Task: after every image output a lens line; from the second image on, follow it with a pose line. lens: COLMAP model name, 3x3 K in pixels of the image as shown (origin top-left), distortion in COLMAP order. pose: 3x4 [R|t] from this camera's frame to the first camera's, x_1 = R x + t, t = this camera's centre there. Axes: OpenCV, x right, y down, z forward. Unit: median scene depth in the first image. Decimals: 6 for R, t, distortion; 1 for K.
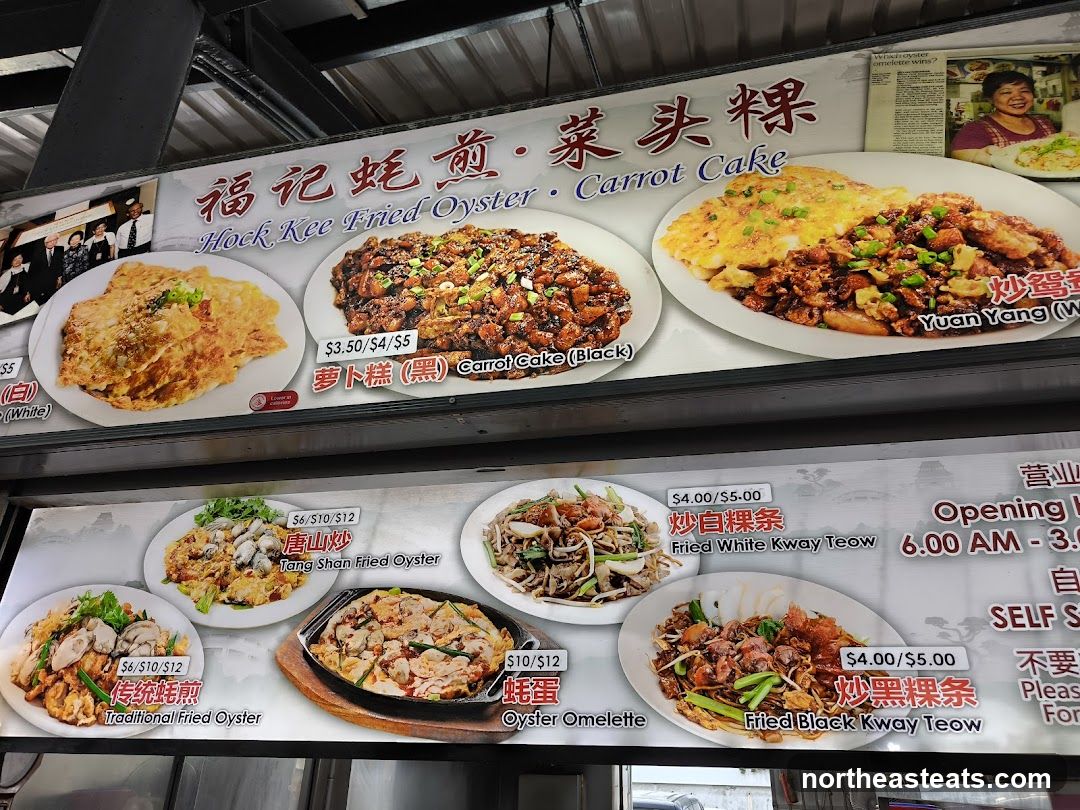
lens RADIAL K [[758.1, 0, 541.3], [0, 758.1, 408.8], [0, 0, 1]] dist [0.053636, -0.064416]
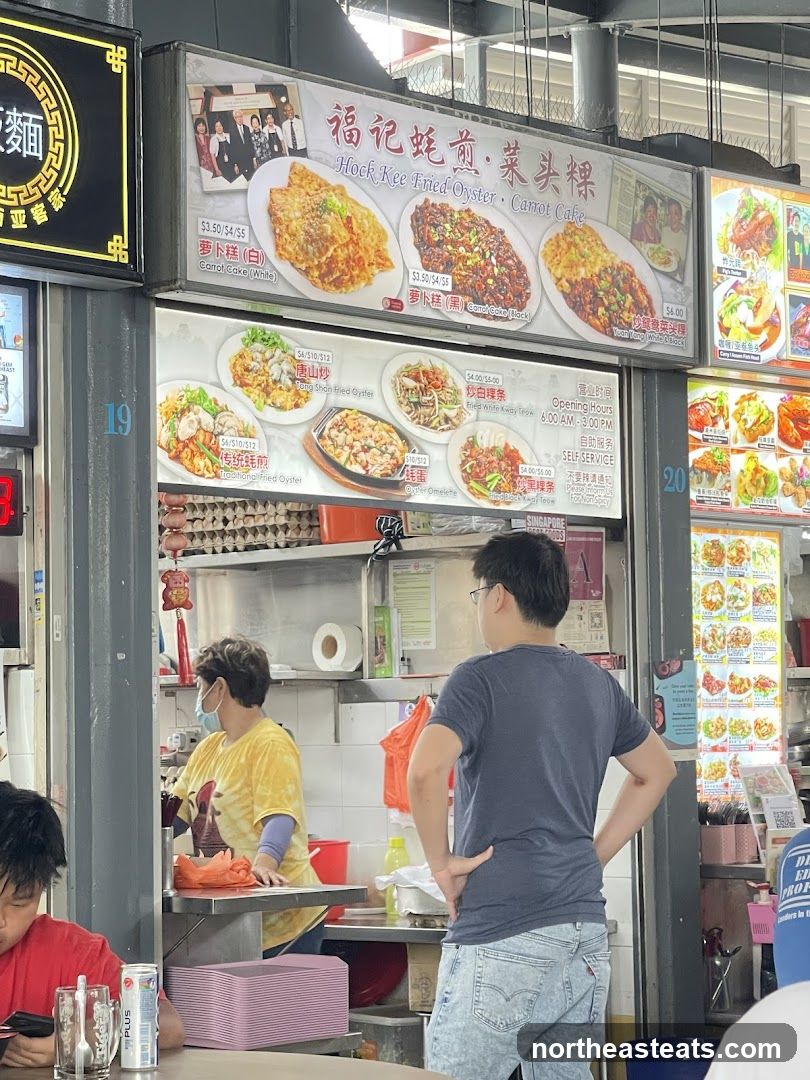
lens RADIAL K [[2764.1, 0, 427.9], [0, 2764.1, 501.5], [0, 0, 1]] dist [0.171893, 0.000000]
pose [[0.457251, 0.041402, 0.888373, -5.367992], [-0.363491, 0.920370, 0.144198, -0.486284], [-0.811662, -0.388850, 0.435890, -1.751844]]
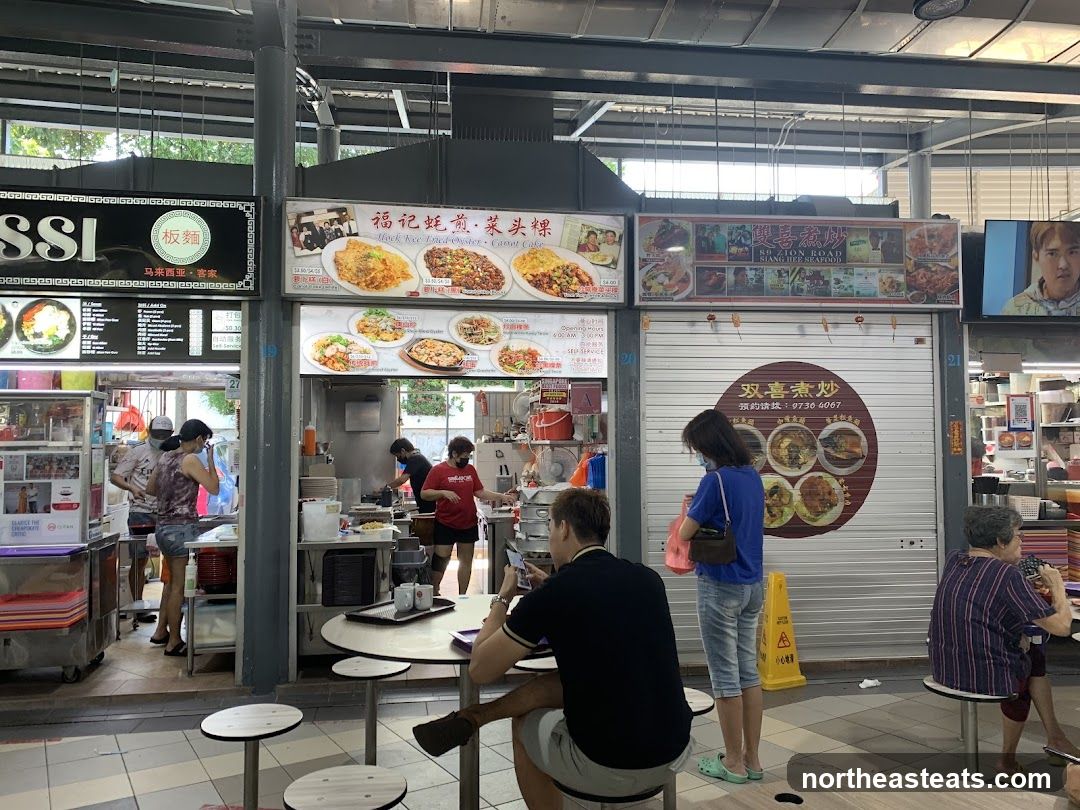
lens RADIAL K [[814.3, 0, 543.9], [0, 814.3, 406.3], [0, 0, 1]] dist [0.064574, -0.075766]
pose [[0.911269, -0.012040, 0.411636, -1.394777], [-0.155562, 0.915448, 0.371154, -1.082366], [-0.381300, -0.402256, 0.832347, -2.809268]]
